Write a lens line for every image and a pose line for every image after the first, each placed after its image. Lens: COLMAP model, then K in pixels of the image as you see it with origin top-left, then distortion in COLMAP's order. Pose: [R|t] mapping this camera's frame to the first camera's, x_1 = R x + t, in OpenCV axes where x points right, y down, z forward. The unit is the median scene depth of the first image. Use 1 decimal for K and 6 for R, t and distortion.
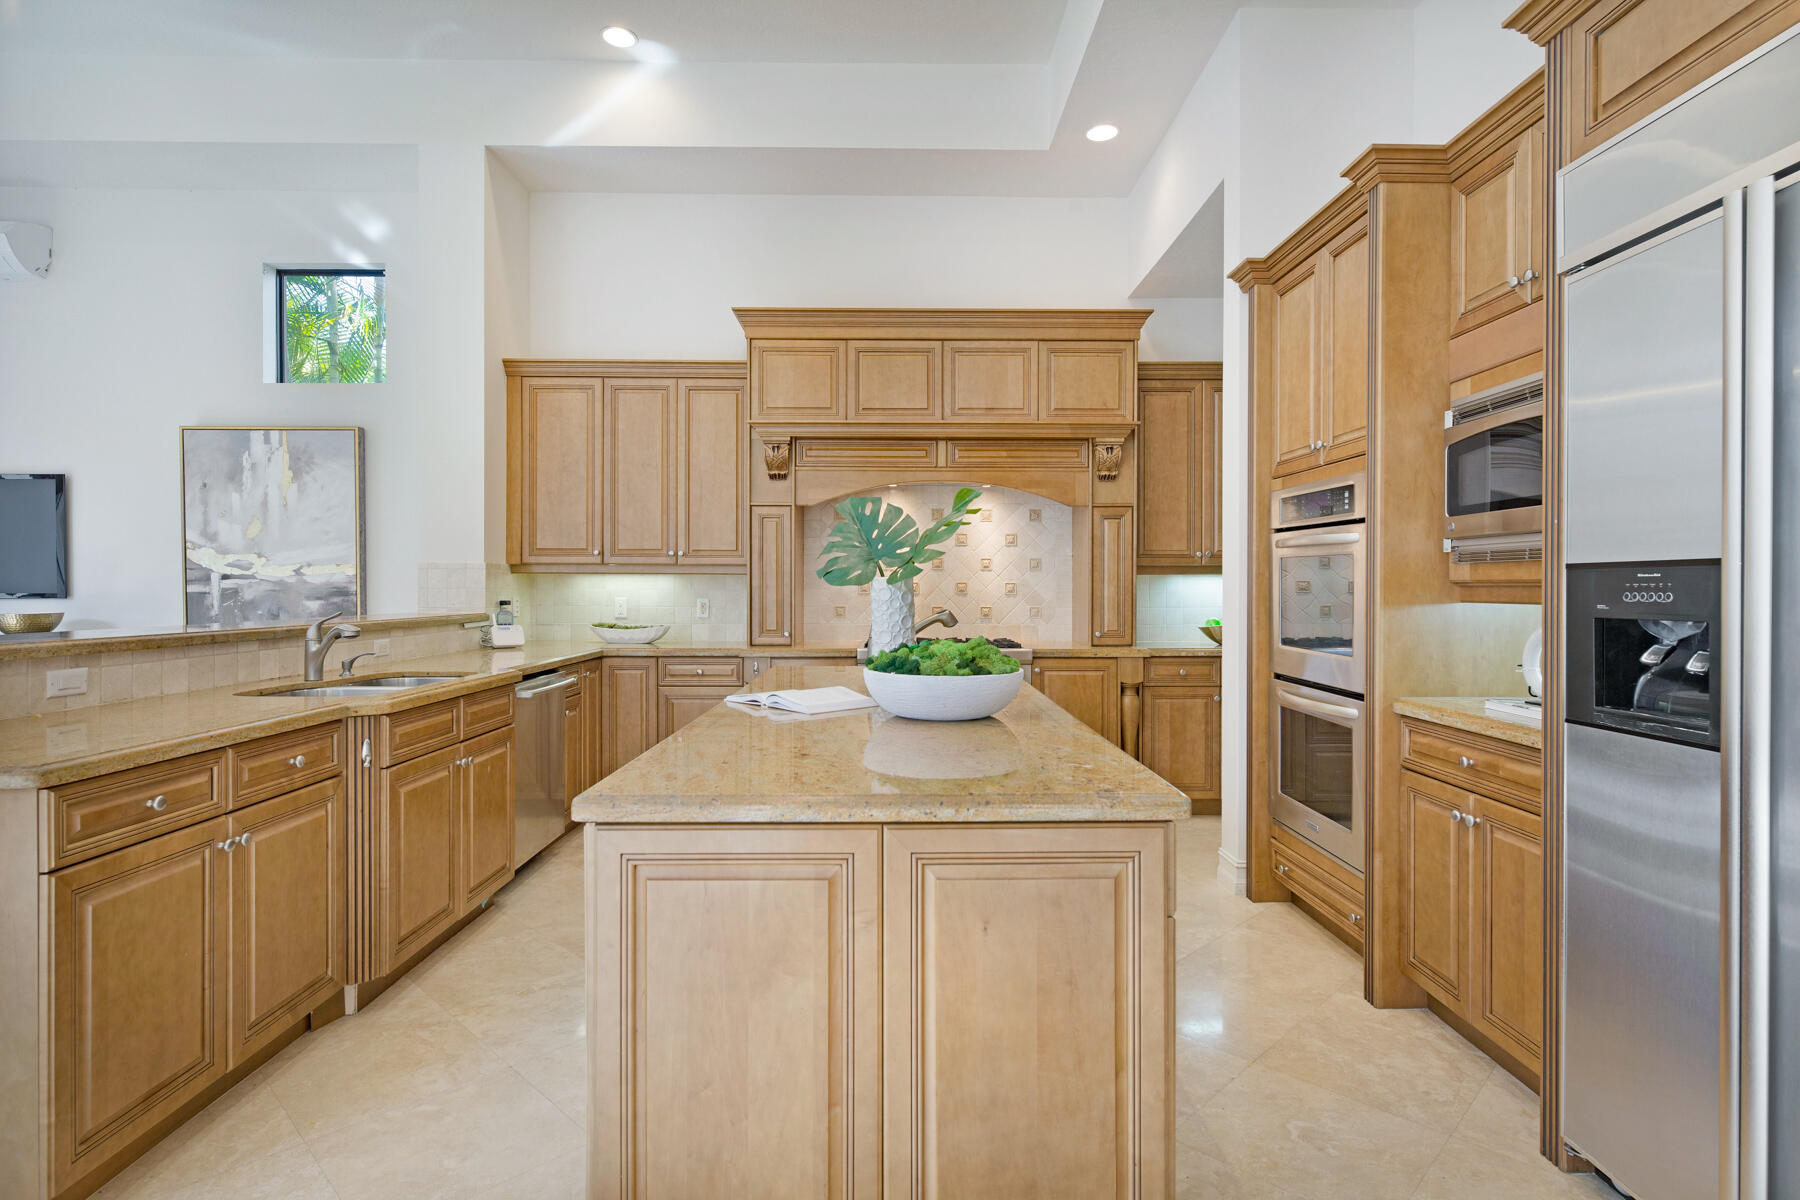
lens RADIAL K [[919.6, 0, 905.5], [0, 919.6, 594.4], [0, 0, 1]] dist [0.007530, -0.002950]
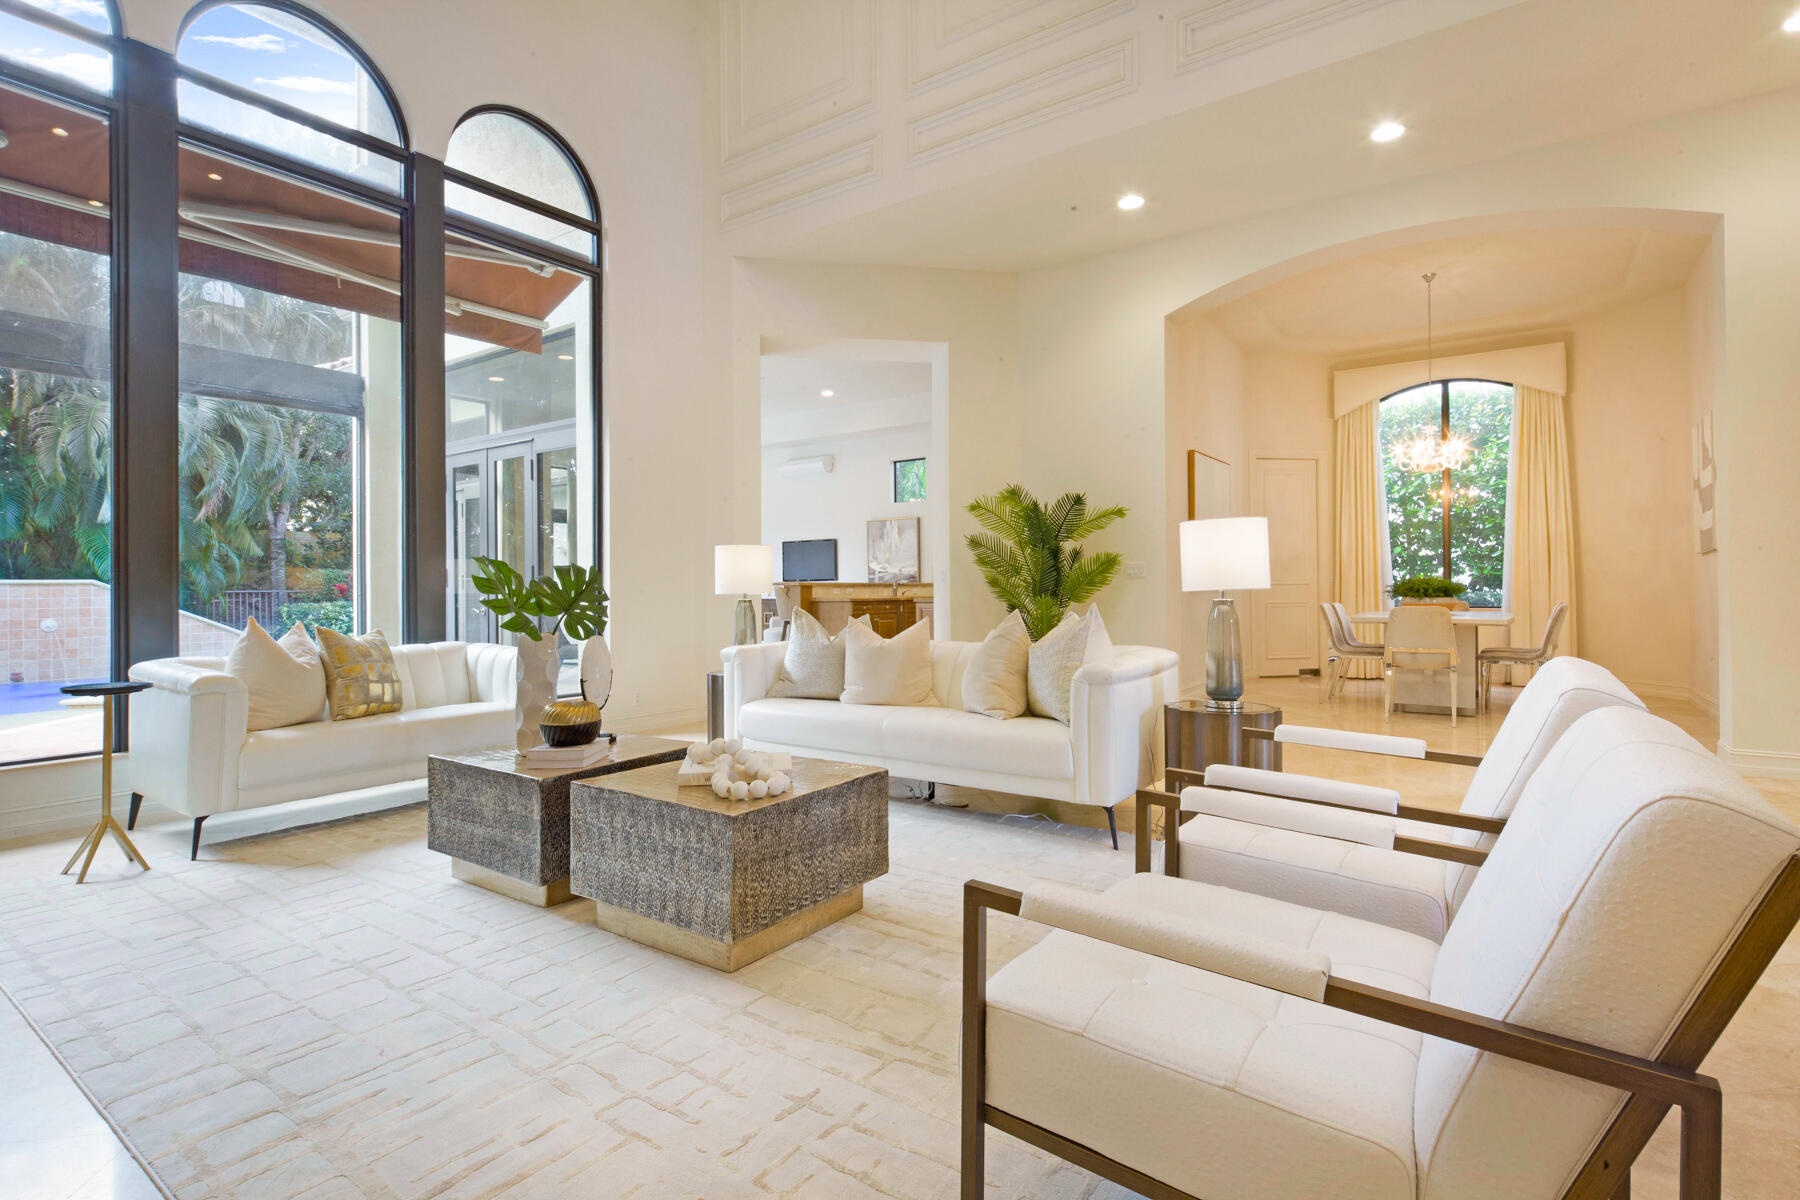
lens RADIAL K [[880.5, 0, 926.2], [0, 880.5, 596.3], [0, 0, 1]] dist [0.002903, 0.000339]
pose [[0.828545, -0.000493, -0.559922, 0.990336], [0.004036, 0.999979, 0.005093, 0.045649], [0.559908, -0.006480, 0.828530, -1.284257]]
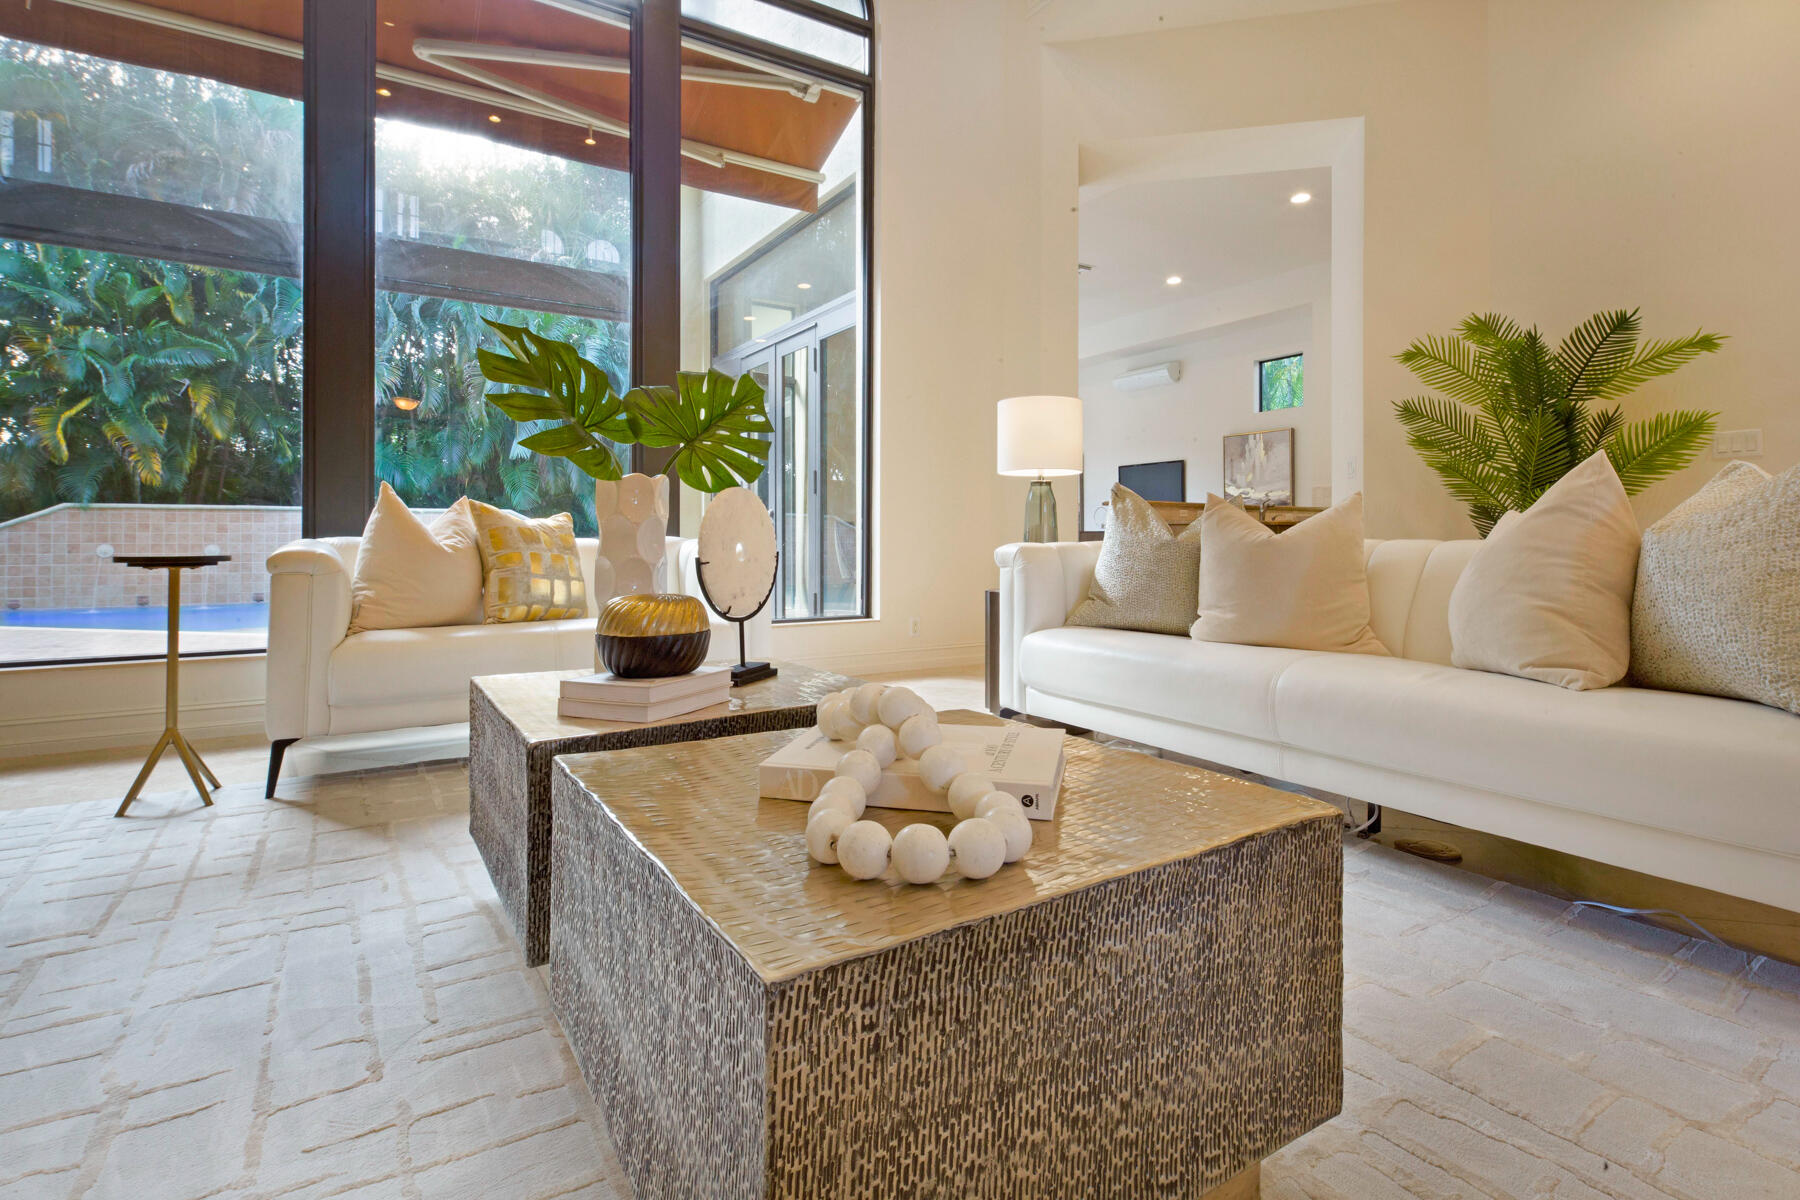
lens RADIAL K [[880.5, 0, 883.1], [0, 880.5, 548.0], [0, 0, 1]] dist [0.002903, 0.000339]
pose [[0.519665, 0.007120, -0.854340, 0.770211], [-0.001071, 0.999970, 0.007682, 0.099524], [0.854369, -0.003078, 0.519657, -1.021726]]
